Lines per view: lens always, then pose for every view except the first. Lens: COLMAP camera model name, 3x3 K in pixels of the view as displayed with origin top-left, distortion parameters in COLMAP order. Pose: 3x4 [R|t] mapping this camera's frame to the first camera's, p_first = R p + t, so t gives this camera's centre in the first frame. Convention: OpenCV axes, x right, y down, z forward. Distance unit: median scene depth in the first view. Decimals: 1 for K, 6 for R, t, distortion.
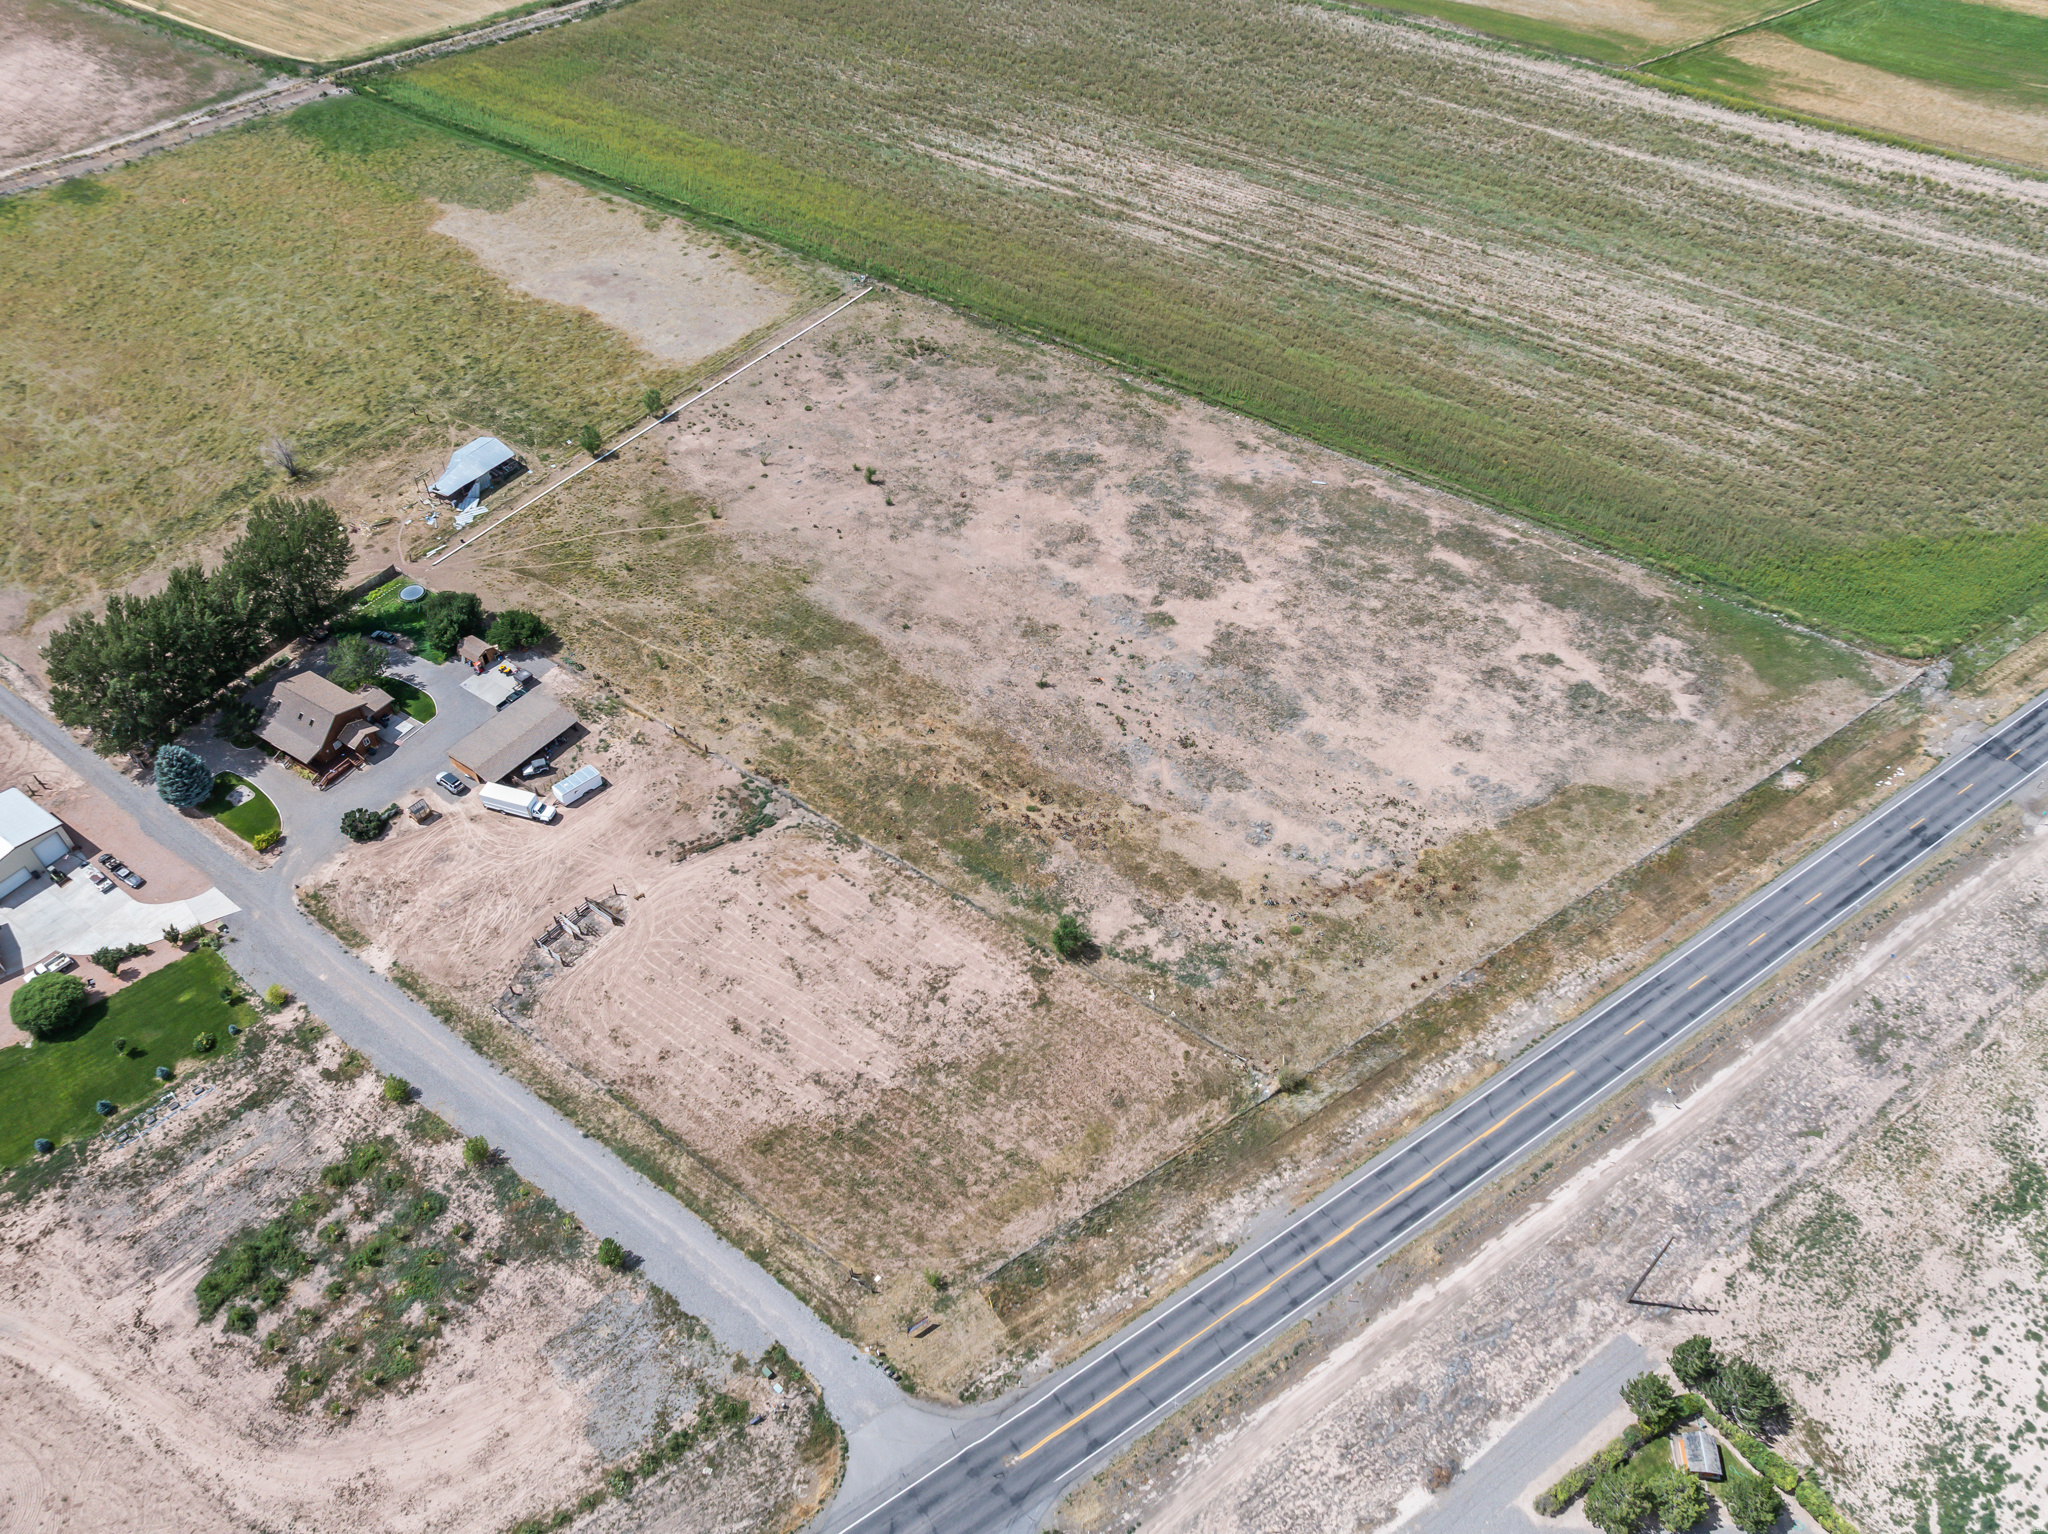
lens RADIAL K [[1453.5, 0, 1034.6], [0, 1453.5, 755.6], [0, 0, 1]] dist [-0.032965, -0.009376]
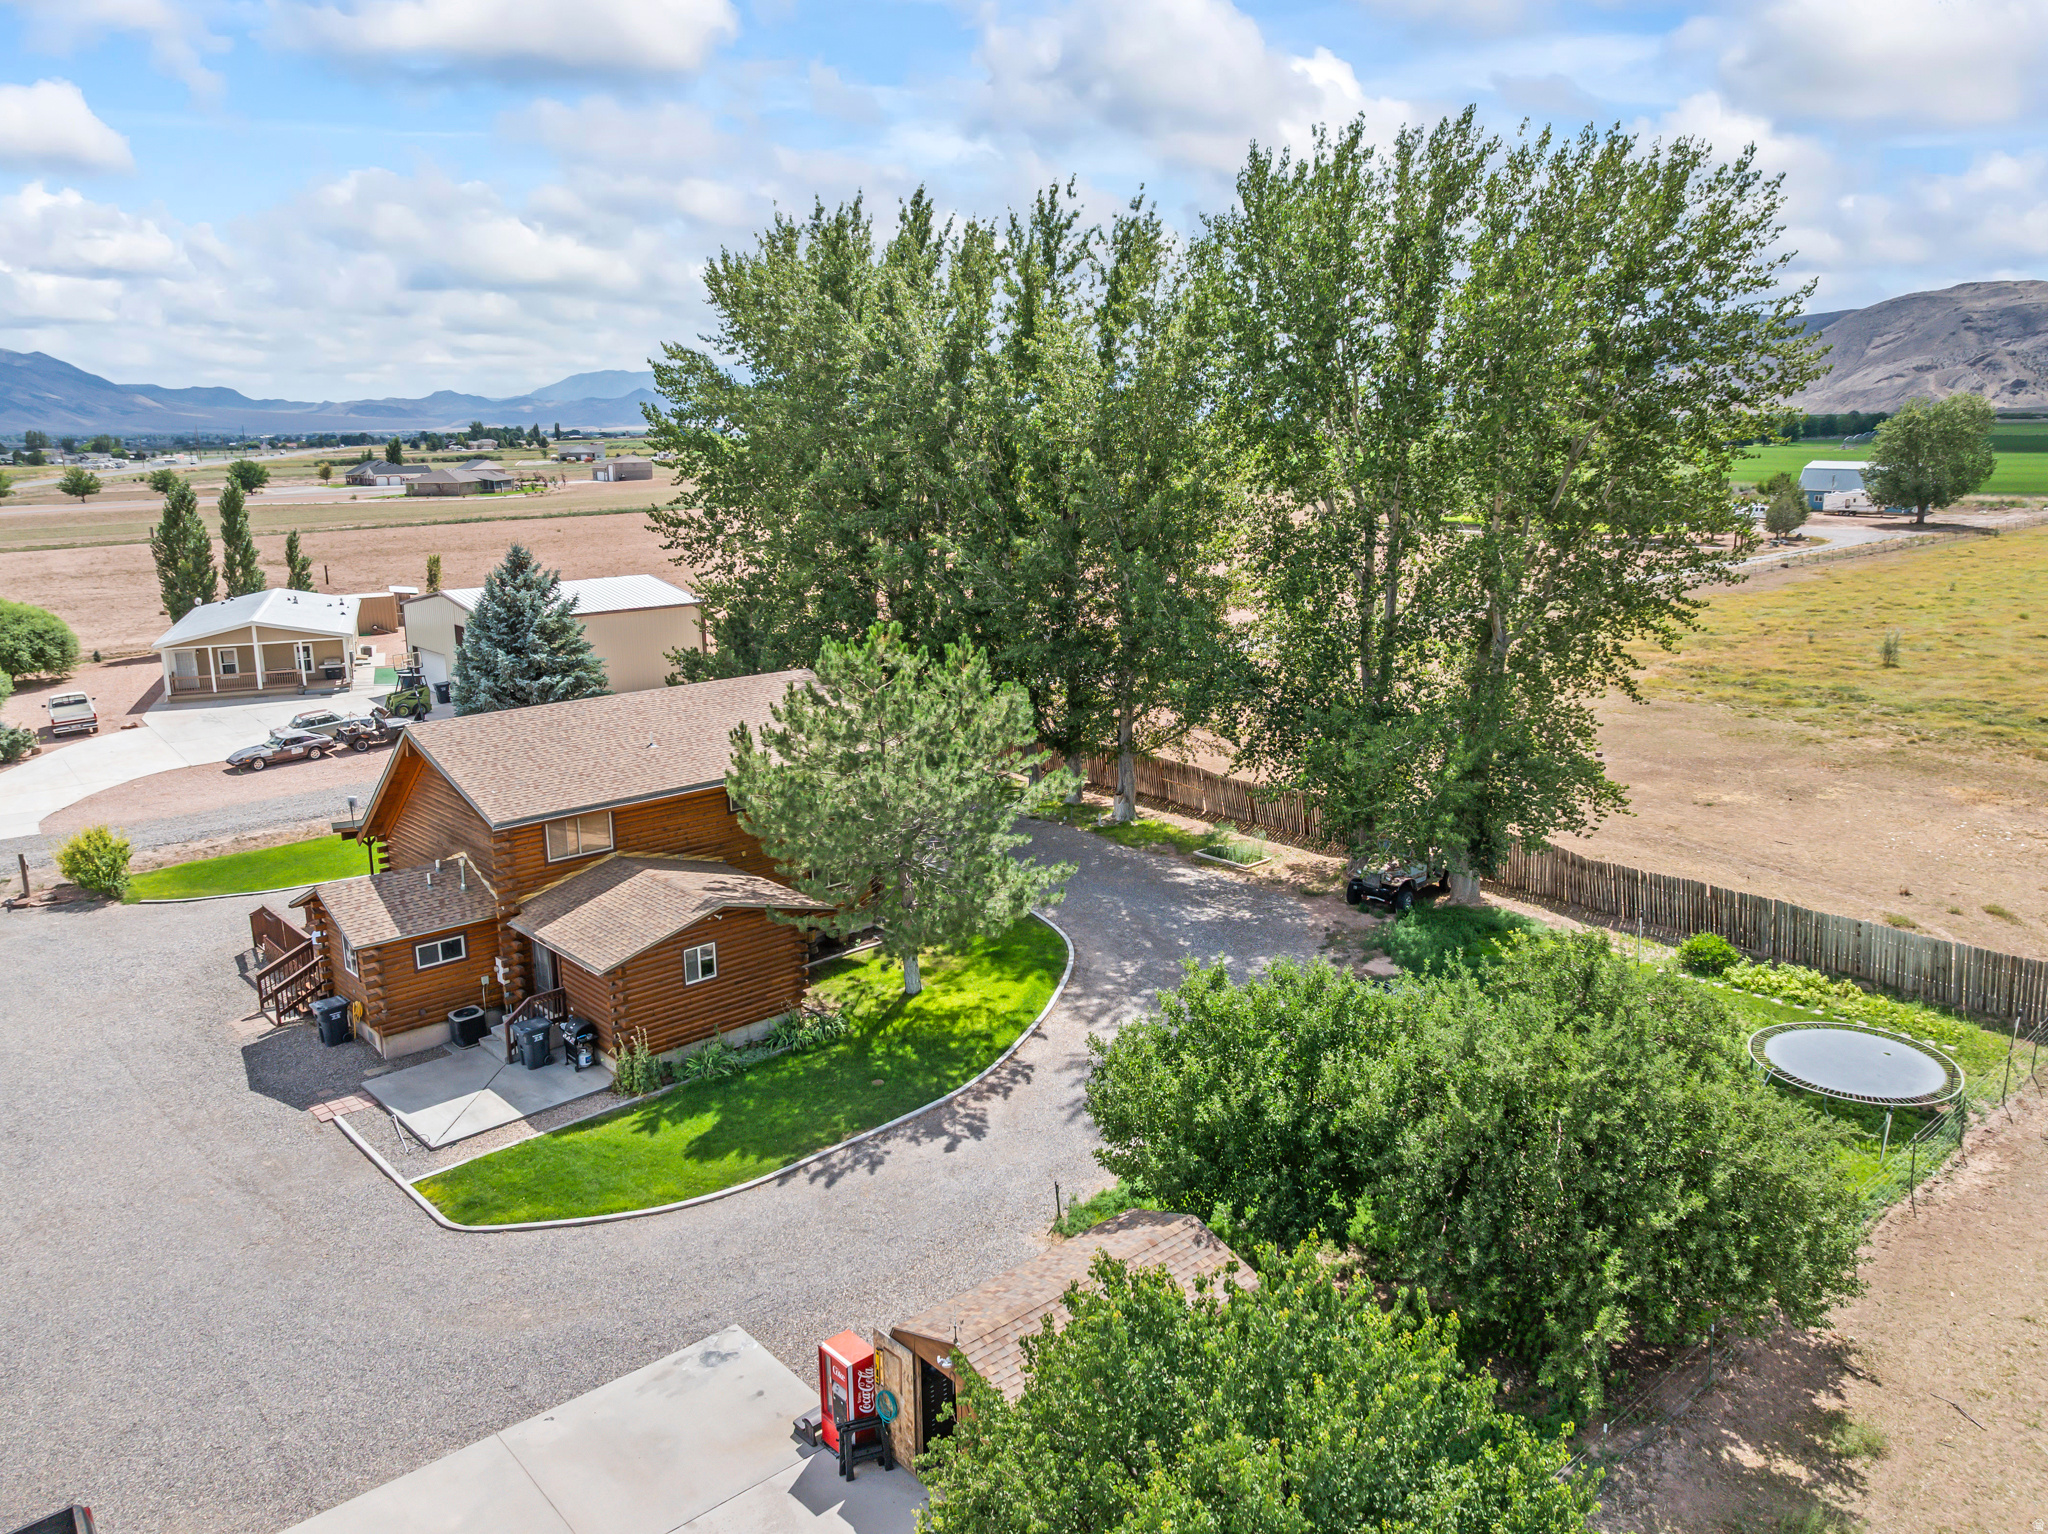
lens RADIAL K [[1447.7, 0, 1034.7], [0, 1447.7, 763.3], [0, 0, 1]] dist [-0.029928, -0.016261]
pose [[-0.237869, 0.219887, -0.946080, -0.341661], [-0.687134, 0.650330, 0.323912, -0.145181], [0.686488, 0.727132, -0.003602, 1.098333]]
